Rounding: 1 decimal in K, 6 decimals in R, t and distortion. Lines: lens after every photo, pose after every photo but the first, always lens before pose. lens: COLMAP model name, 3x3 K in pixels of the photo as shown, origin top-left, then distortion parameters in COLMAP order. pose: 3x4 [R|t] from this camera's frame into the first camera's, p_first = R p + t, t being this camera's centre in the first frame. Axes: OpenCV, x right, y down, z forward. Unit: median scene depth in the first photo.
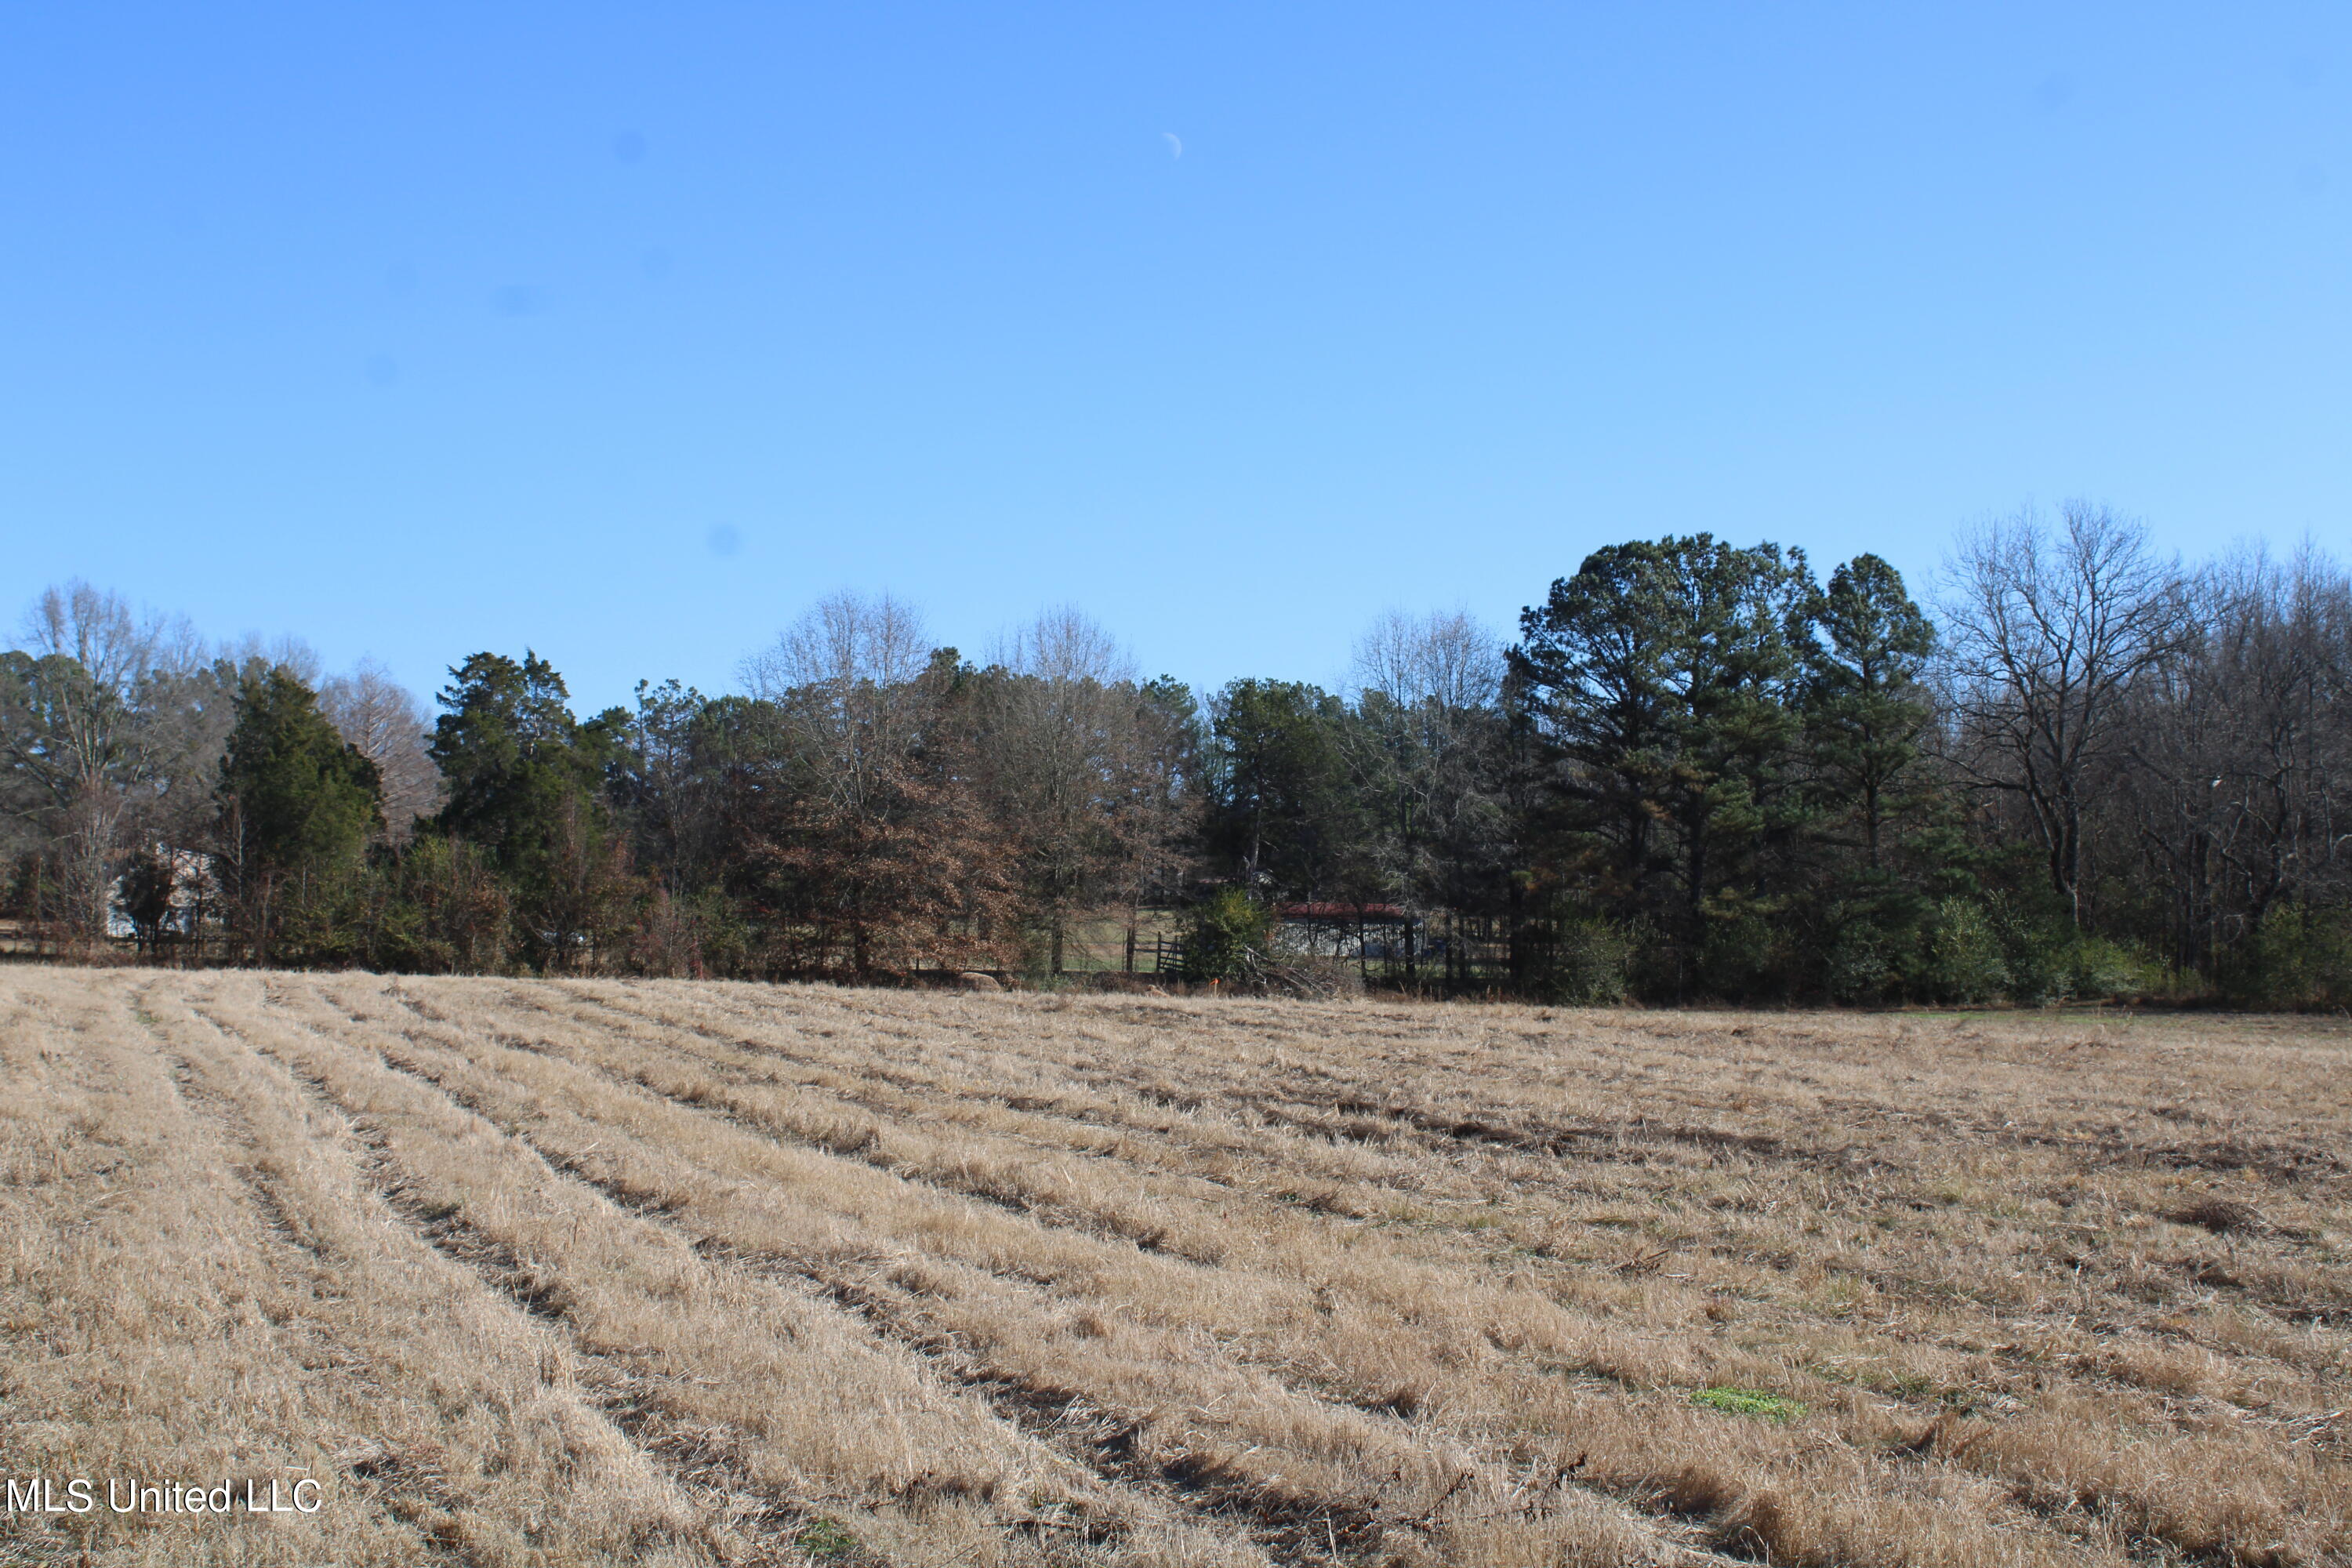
lens RADIAL K [[3246.2, 0, 1179.0], [0, 3246.2, 783.0], [0, 0, 1]] dist [-0.026873, 0.000000]
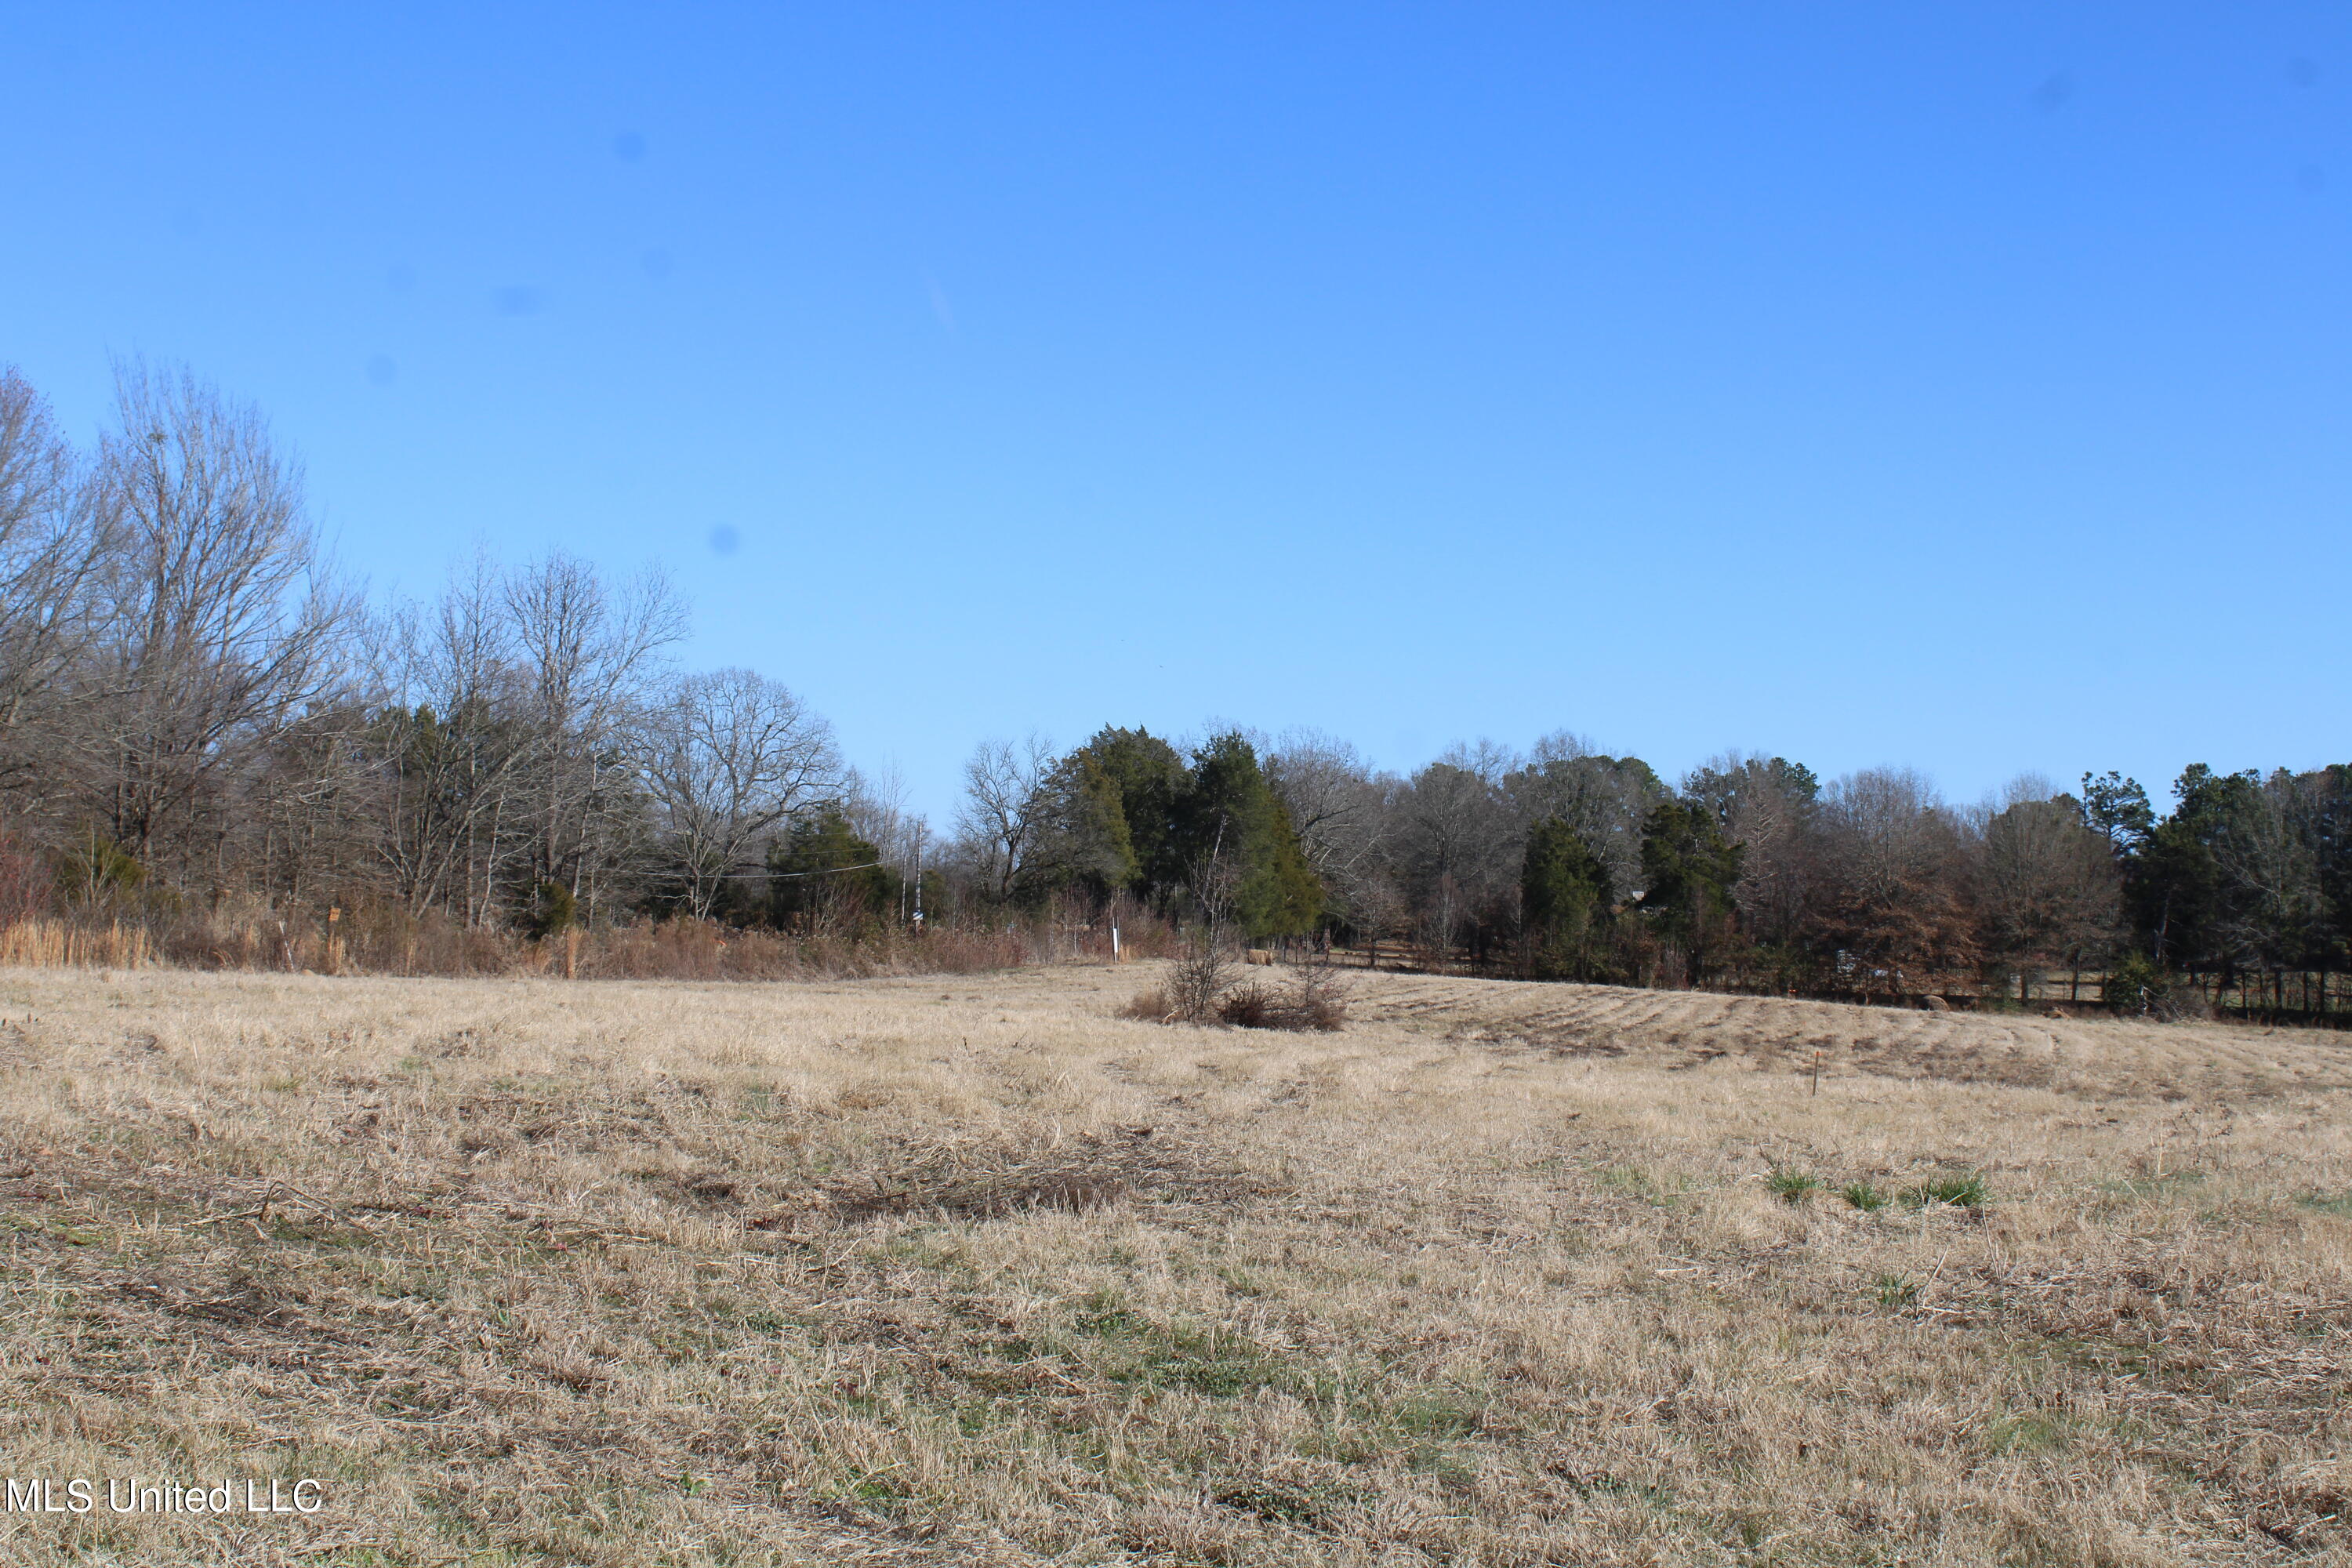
lens RADIAL K [[3246.2, 0, 1139.1], [0, 3246.2, 815.6], [0, 0, 1]] dist [-0.026873, 0.000000]
pose [[0.843490, 0.002915, -0.537136, 0.418528], [-0.003508, 0.999994, -0.000083, -0.028343], [0.537133, 0.001955, 0.843496, -0.542391]]
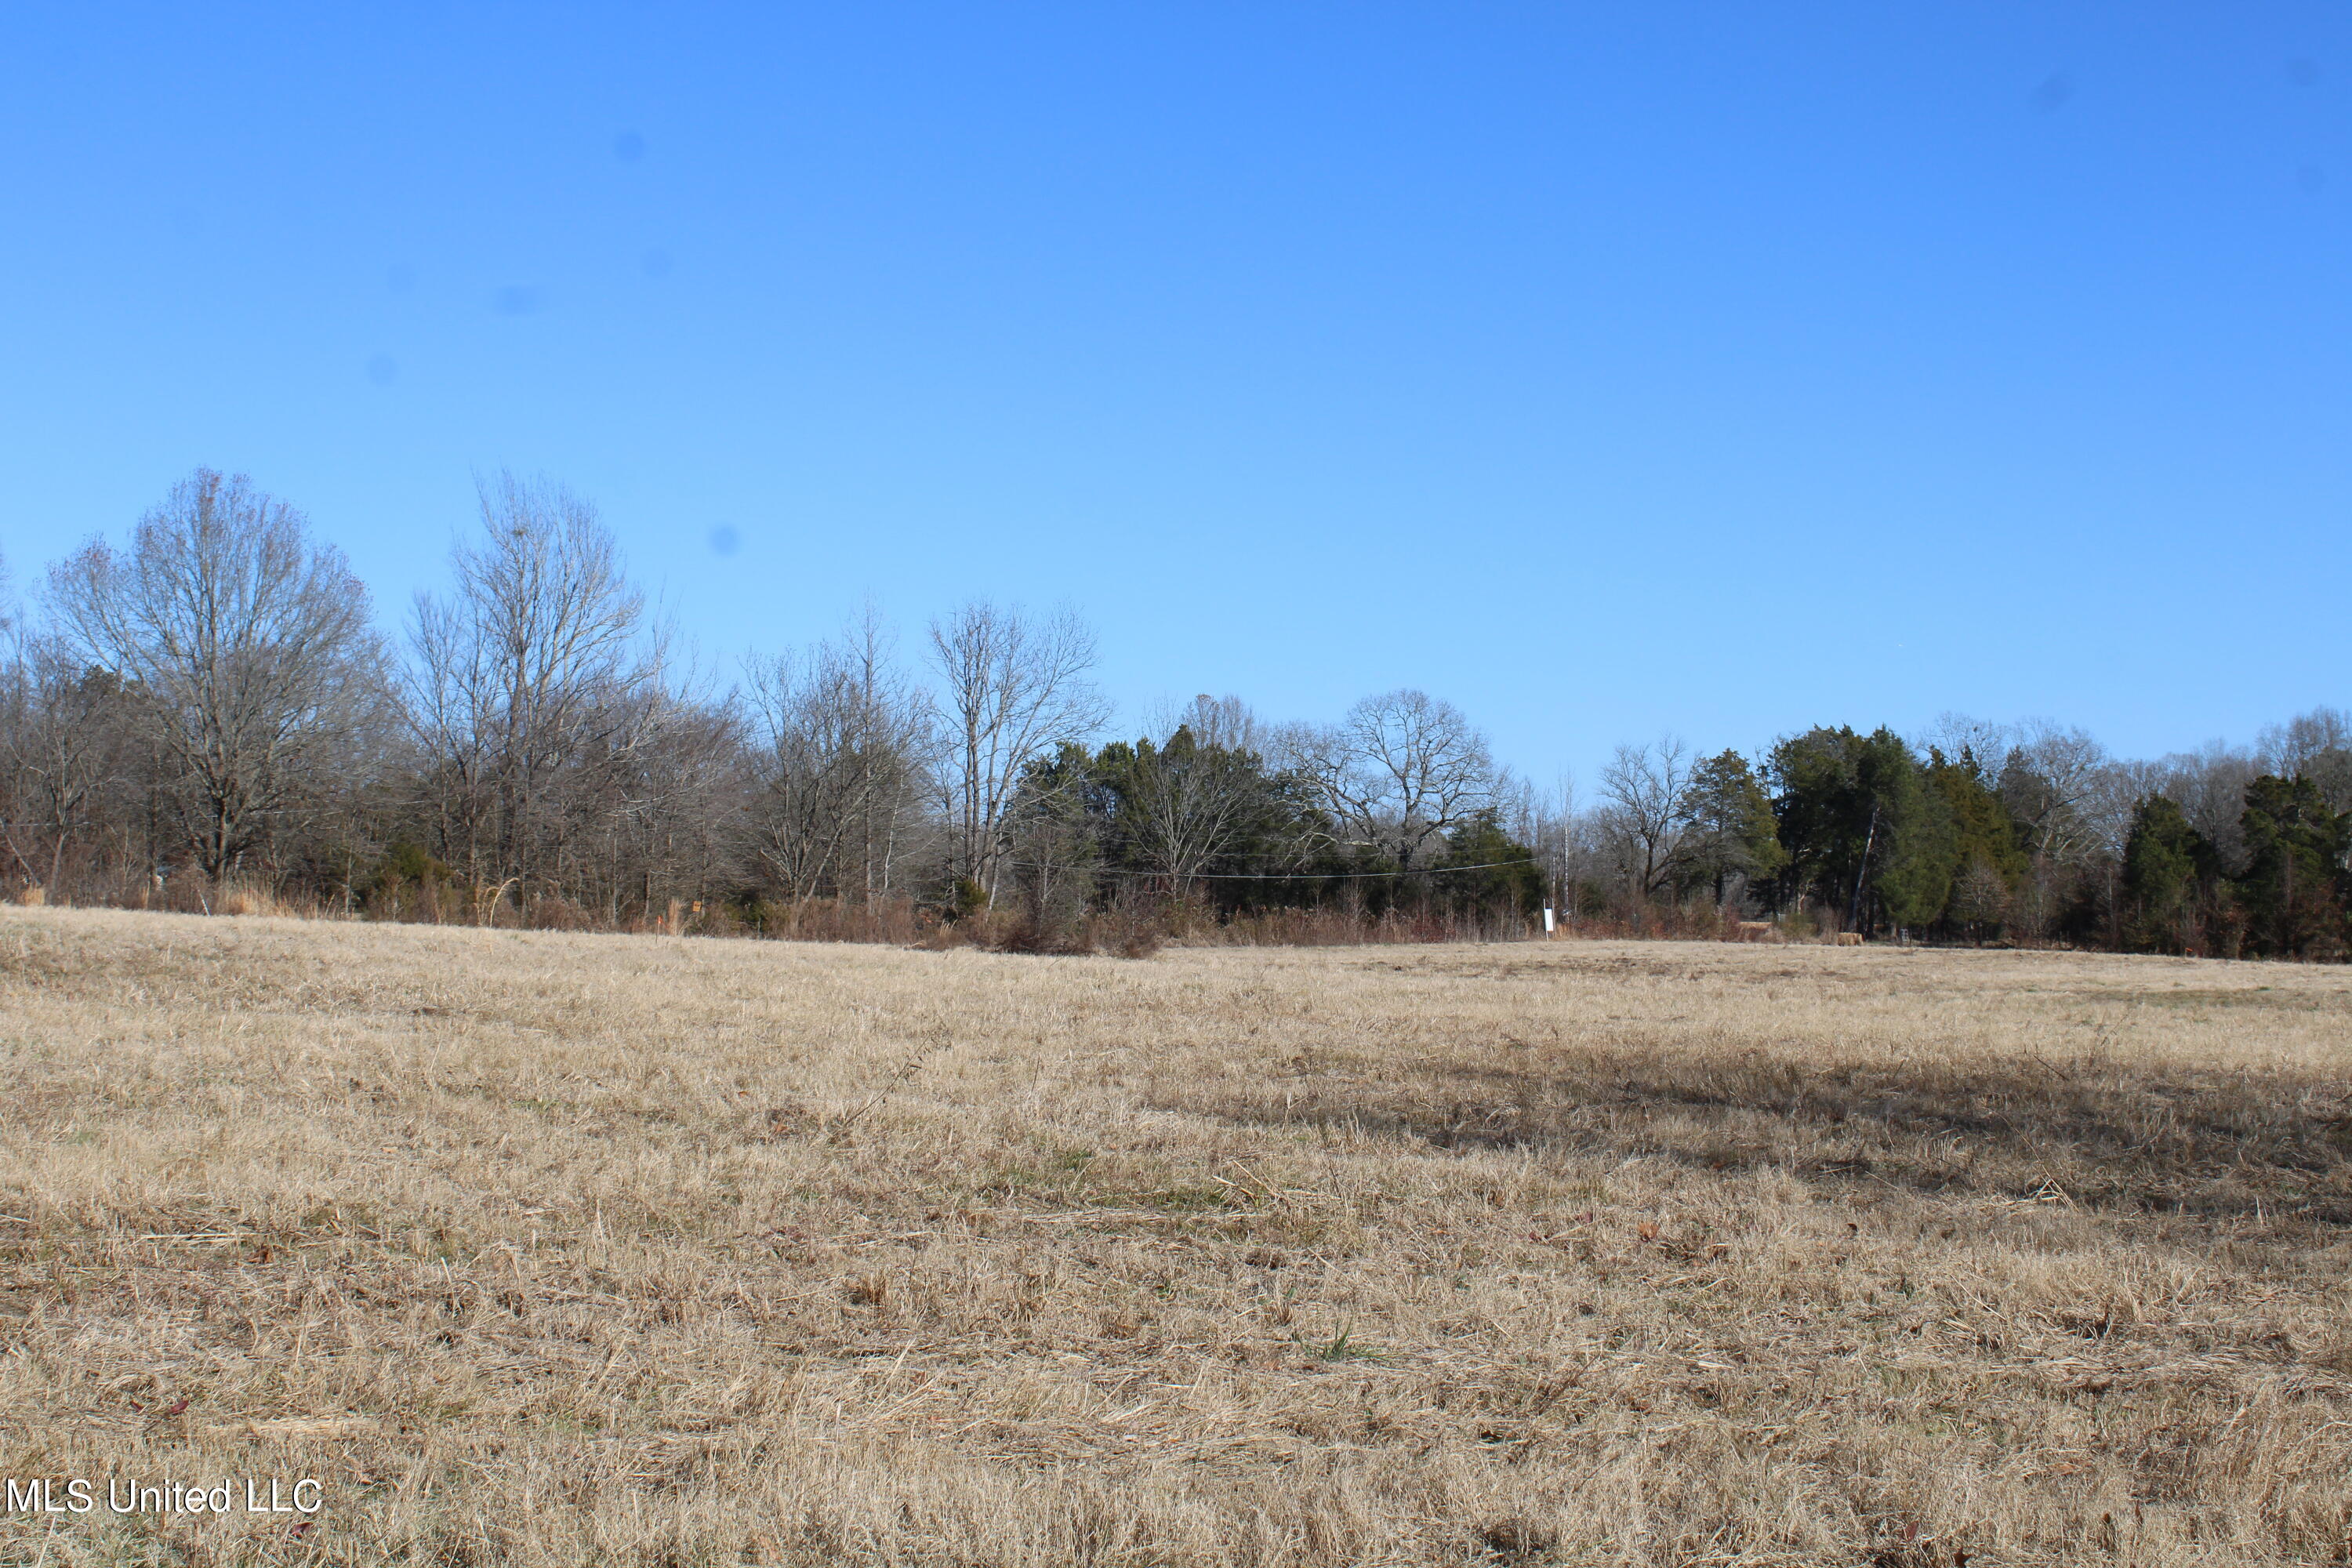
lens RADIAL K [[3246.2, 0, 1115.9], [0, 3246.2, 768.9], [0, 0, 1]] dist [-0.026873, 0.000000]
pose [[0.600631, -0.044394, -0.798293, 0.685049], [0.034787, 0.998963, -0.029380, -0.012135], [0.798769, -0.010123, 0.601553, -0.456763]]
